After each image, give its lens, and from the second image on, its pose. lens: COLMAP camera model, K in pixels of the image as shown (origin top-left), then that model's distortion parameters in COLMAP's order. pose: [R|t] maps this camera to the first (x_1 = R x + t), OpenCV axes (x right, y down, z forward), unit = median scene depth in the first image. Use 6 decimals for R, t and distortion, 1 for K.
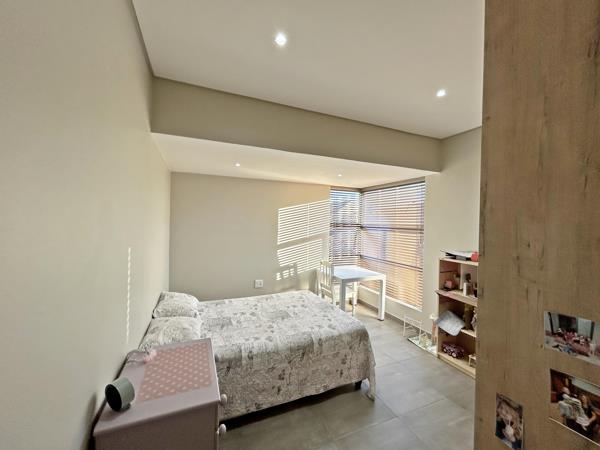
lens RADIAL K [[242.6, 0, 300.0], [0, 242.6, 224.0], [0, 0, 1]] dist [-0.006736, -0.000222]
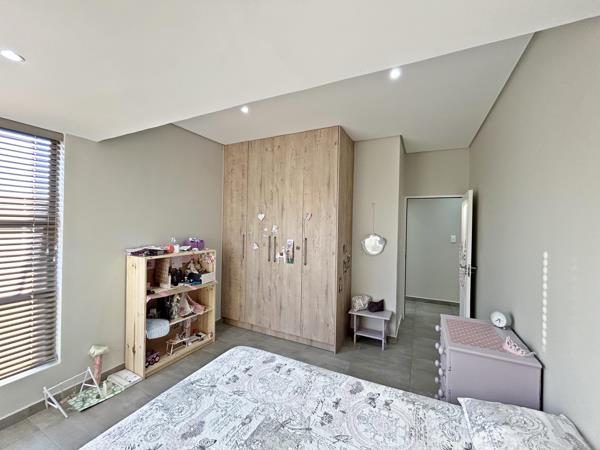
lens RADIAL K [[242.6, 0, 299.7], [0, 242.6, 226.3], [0, 0, 1]] dist [-0.006736, -0.000222]
pose [[-0.653505, -0.032923, 0.756206, -0.396803], [-0.027053, 0.999431, 0.020134, 0.001212], [-0.756439, -0.007300, -0.654024, 1.187754]]
